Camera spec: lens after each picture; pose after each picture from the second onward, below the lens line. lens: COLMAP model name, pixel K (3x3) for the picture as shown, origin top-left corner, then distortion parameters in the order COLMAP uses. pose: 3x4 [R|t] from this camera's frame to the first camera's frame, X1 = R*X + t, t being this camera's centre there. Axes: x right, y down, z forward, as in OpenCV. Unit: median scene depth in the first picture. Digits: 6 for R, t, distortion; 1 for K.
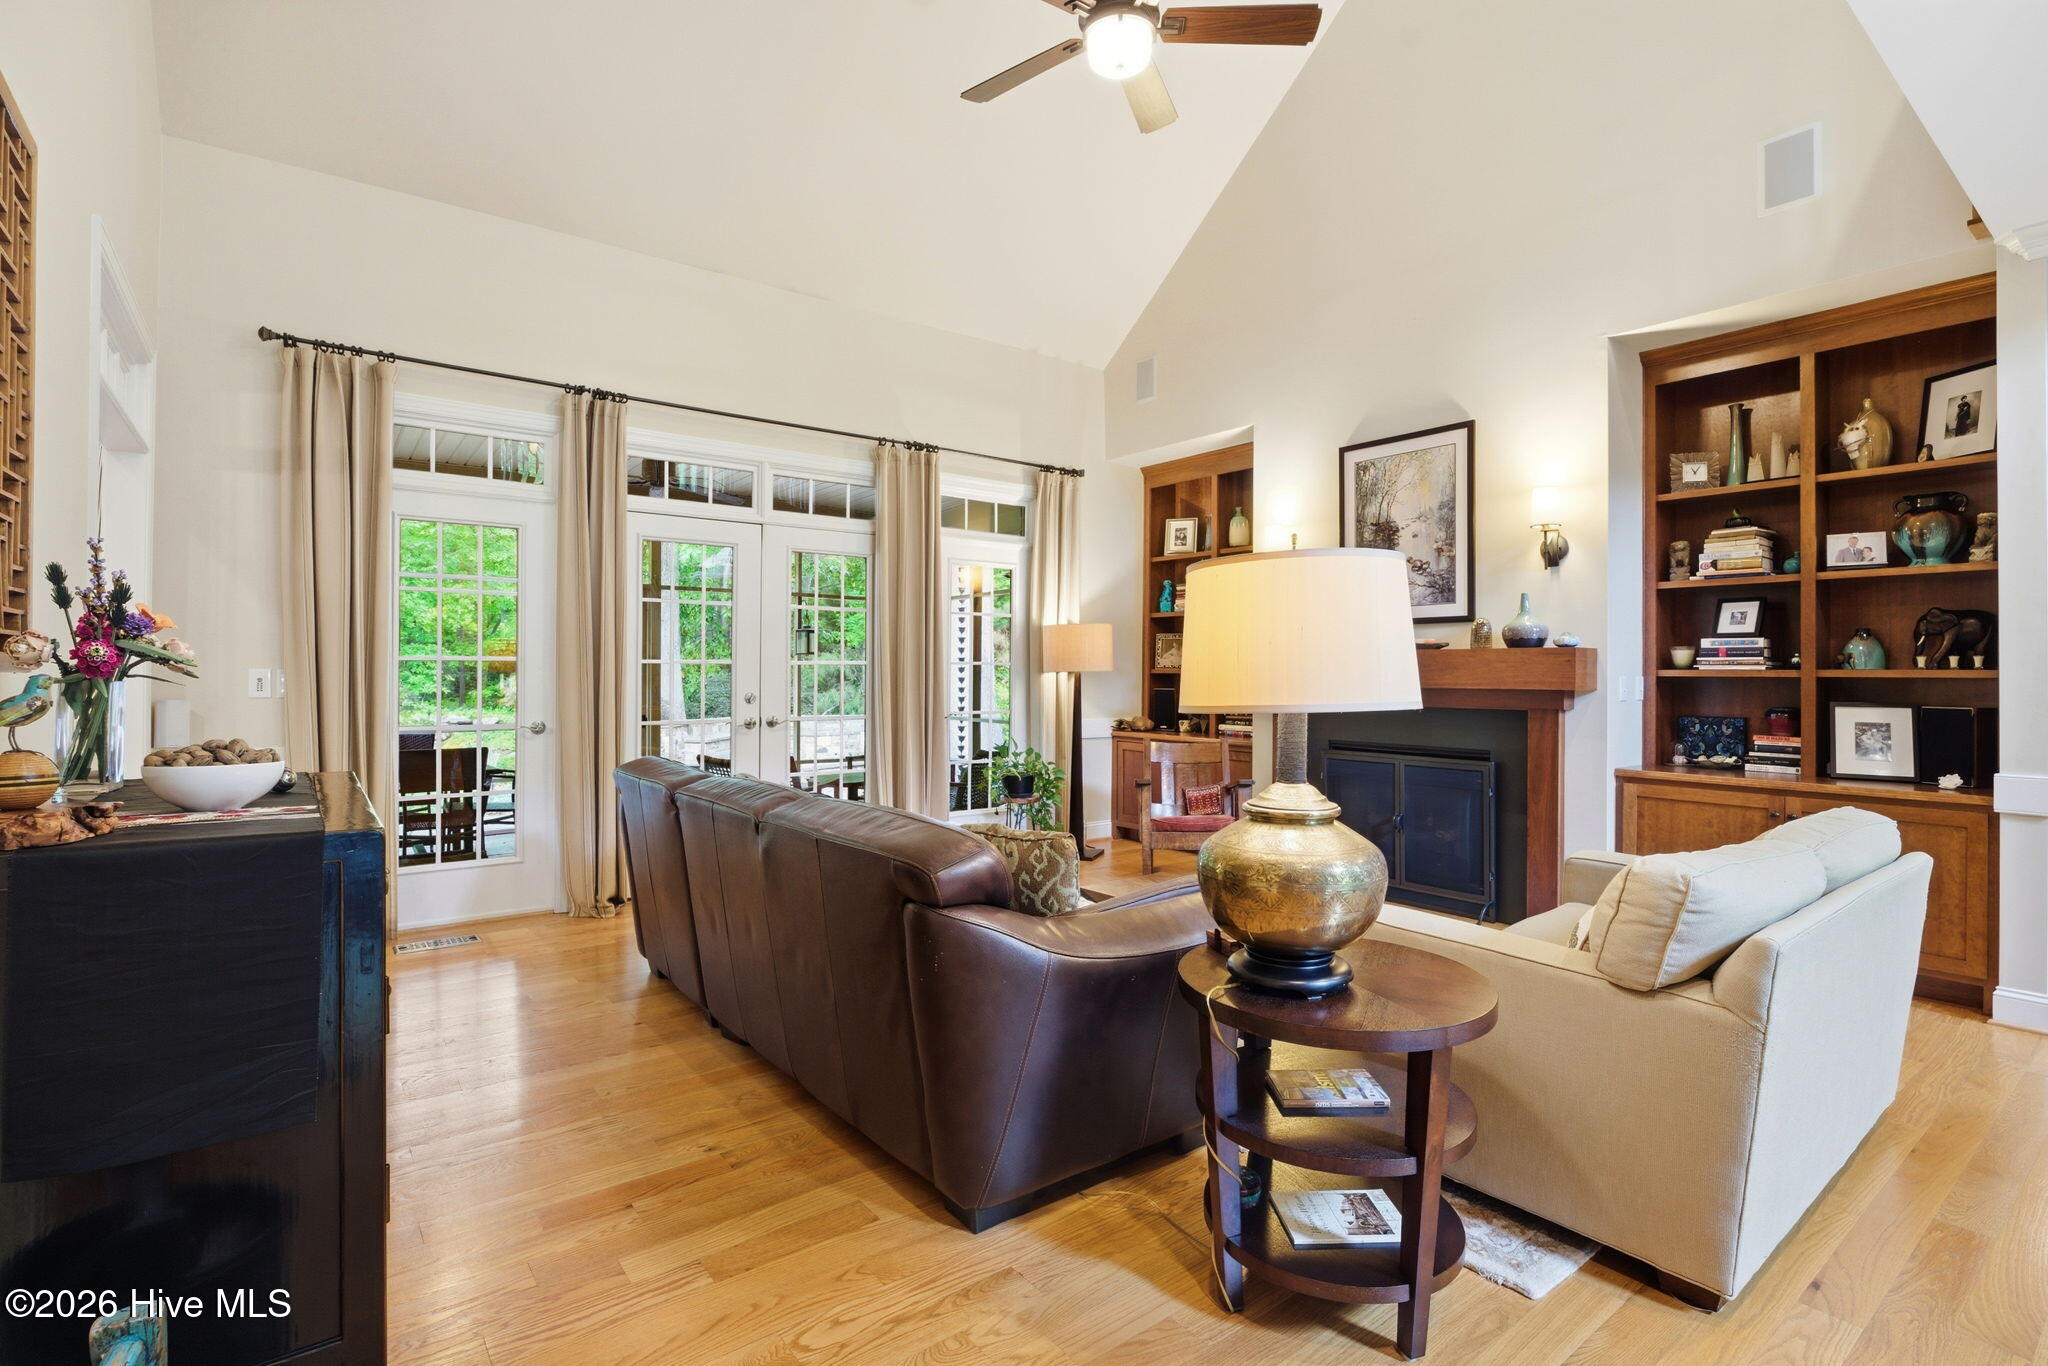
lens RADIAL K [[968.6, 0, 1024.5], [0, 968.6, 675.8], [0, 0, 1]] dist [-0.017224, 0.006284]
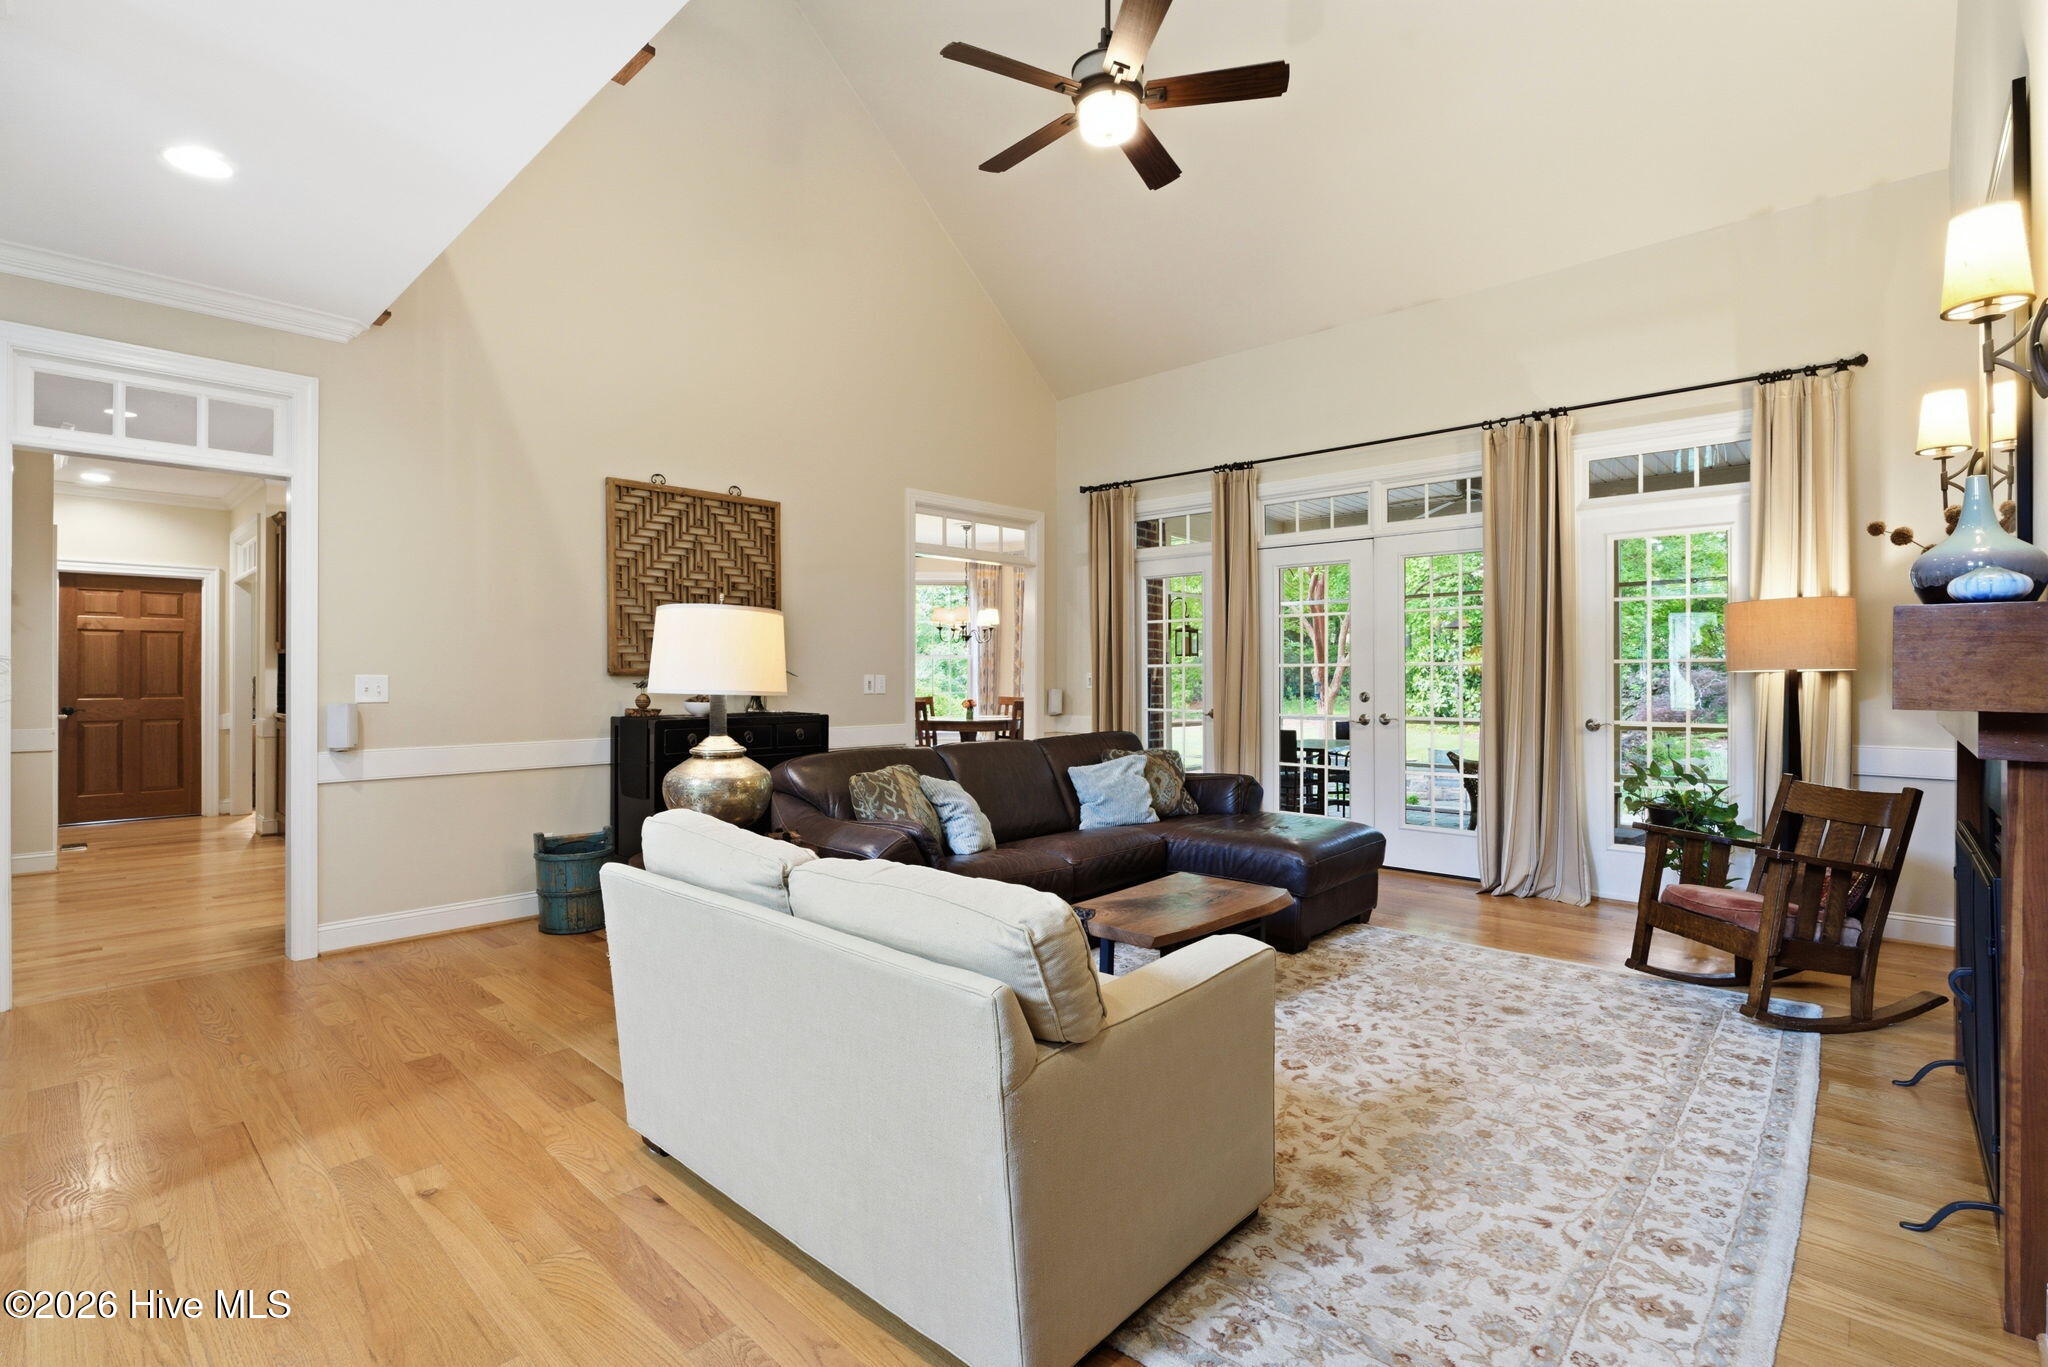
lens RADIAL K [[968.6, 0, 1023.6], [0, 968.6, 682.3], [0, 0, 1]] dist [-0.017224, 0.006284]
pose [[0.171521, 0.001439, -0.985179, 0.683371], [-0.002568, 0.999996, 0.001014, 0.005954], [0.985177, 0.002356, 0.171524, 0.393324]]
